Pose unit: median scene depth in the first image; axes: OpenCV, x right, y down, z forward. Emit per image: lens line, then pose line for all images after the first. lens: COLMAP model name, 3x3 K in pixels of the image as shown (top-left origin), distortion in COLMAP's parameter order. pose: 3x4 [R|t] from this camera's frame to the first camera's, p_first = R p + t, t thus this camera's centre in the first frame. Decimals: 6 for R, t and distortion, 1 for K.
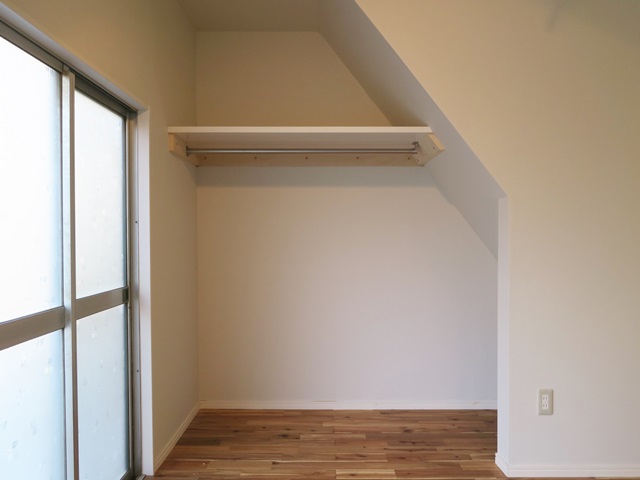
lens RADIAL K [[496.4, 0, 317.7], [0, 496.4, 242.1], [0, 0, 1]] dist [-0.027485, 0.008792]
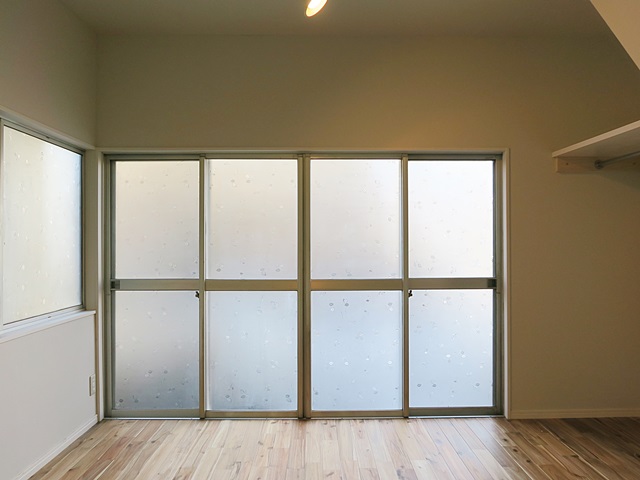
lens RADIAL K [[496.4, 0, 317.7], [0, 496.4, 242.1], [0, 0, 1]] dist [-0.027485, 0.008792]
pose [[0.015953, -0.001744, -0.999871, 0.975969], [-0.010351, 0.999945, -0.001909, -0.004509], [0.999819, 0.010380, 0.015934, 0.433852]]
